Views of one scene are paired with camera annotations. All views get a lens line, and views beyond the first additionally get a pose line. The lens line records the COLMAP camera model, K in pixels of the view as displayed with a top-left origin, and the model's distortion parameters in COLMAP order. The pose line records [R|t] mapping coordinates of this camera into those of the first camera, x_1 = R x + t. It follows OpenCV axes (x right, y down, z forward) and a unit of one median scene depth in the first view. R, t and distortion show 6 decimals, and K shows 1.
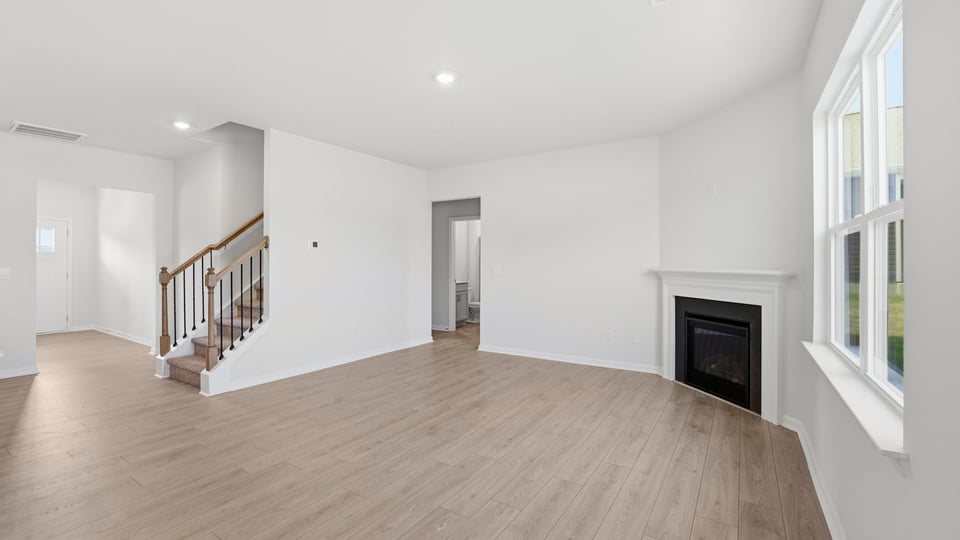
lens RADIAL K [[411.4, 0, 472.2], [0, 411.4, 261.4], [0, 0, 1]] dist [-0.034651, 0.000143]
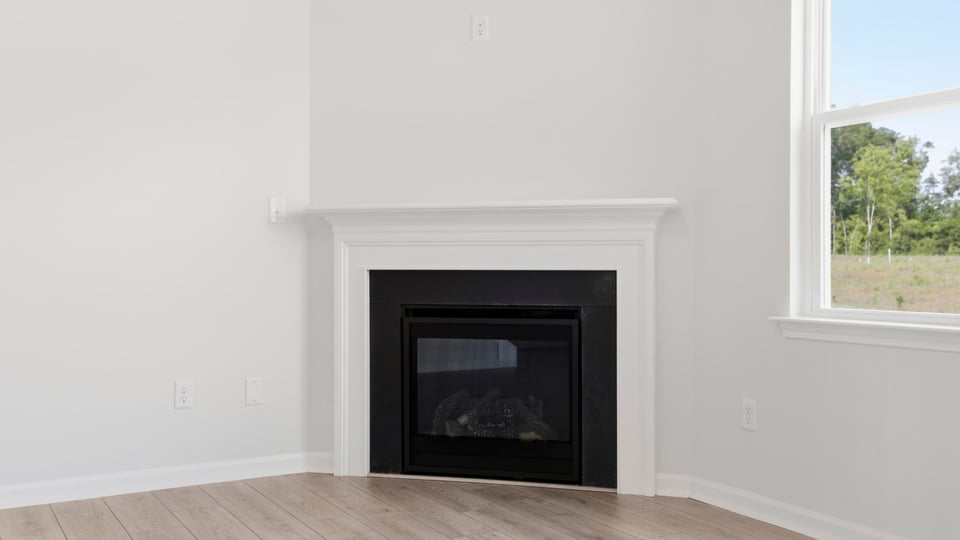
lens RADIAL K [[931.1, 0, 452.8], [0, 931.1, 258.8], [0, 0, 1]] dist [0.059272, 0.011605]
pose [[0.450795, 0.003832, 0.892619, -0.384462], [-0.004405, 0.999988, -0.002069, 0.088145], [-0.892617, -0.002999, 0.450807, 0.588981]]
